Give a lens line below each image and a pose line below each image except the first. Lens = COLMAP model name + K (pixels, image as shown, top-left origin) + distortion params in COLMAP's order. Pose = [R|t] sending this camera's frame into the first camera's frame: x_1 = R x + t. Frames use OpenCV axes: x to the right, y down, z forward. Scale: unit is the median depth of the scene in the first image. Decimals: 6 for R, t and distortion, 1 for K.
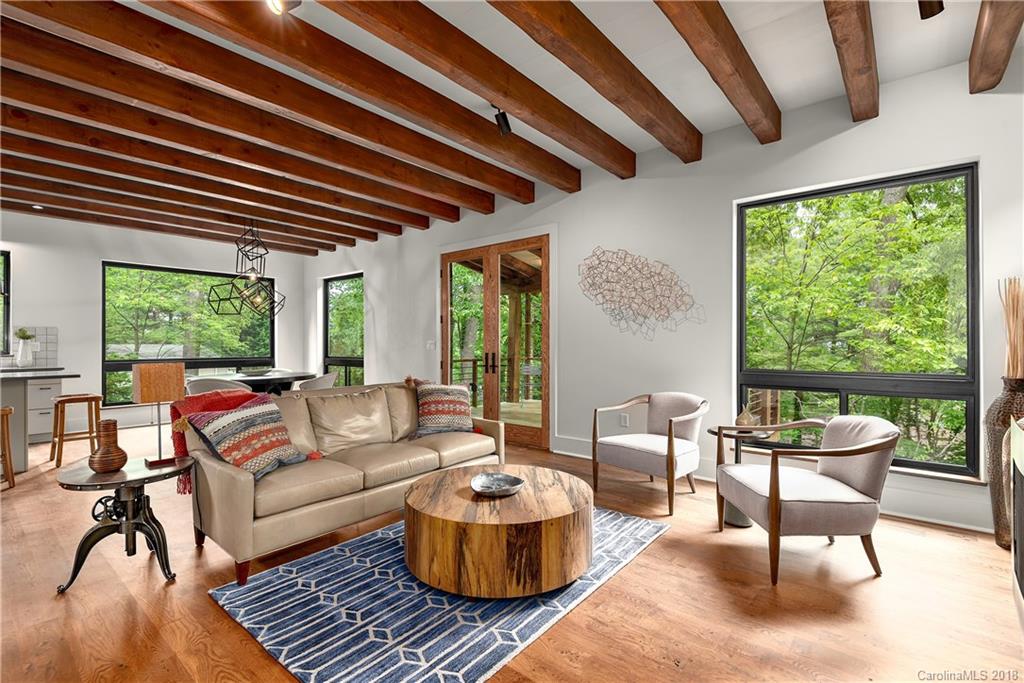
lens RADIAL K [[468.2, 0, 512.0], [0, 468.2, 341.5], [0, 0, 1]] dist [0.019209, -0.000131]
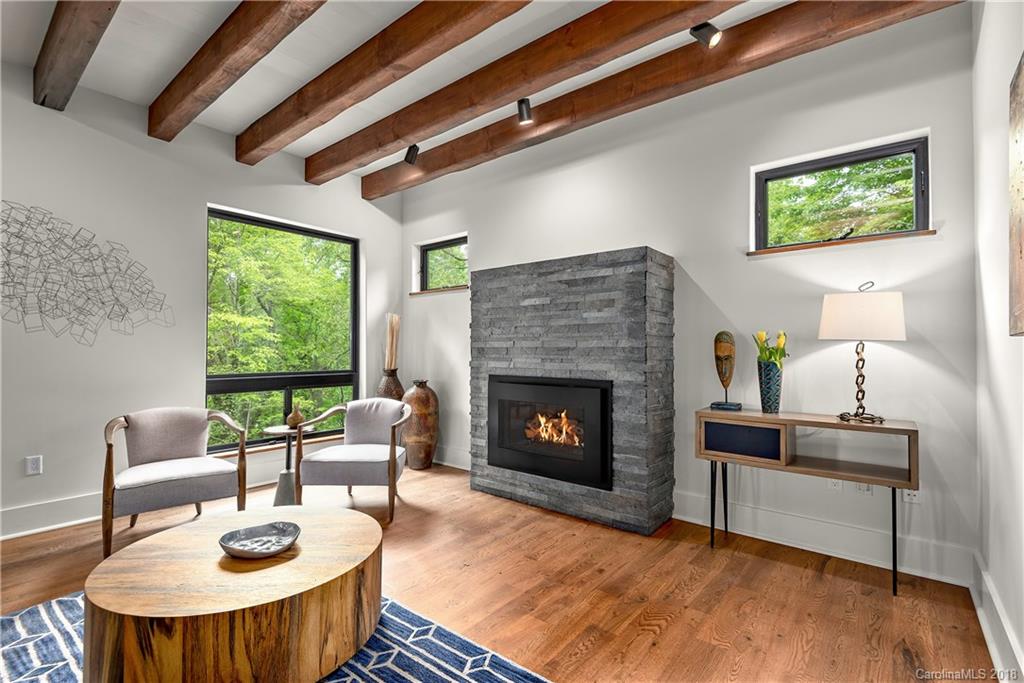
lens RADIAL K [[468.2, 0, 512.0], [0, 468.2, 341.5], [0, 0, 1]] dist [0.019209, -0.000131]
pose [[-0.015479, 0.018882, 0.999702, -0.540949], [-0.006801, 0.999797, -0.018989, 0.001294], [-0.999857, -0.007093, -0.015348, 0.417543]]
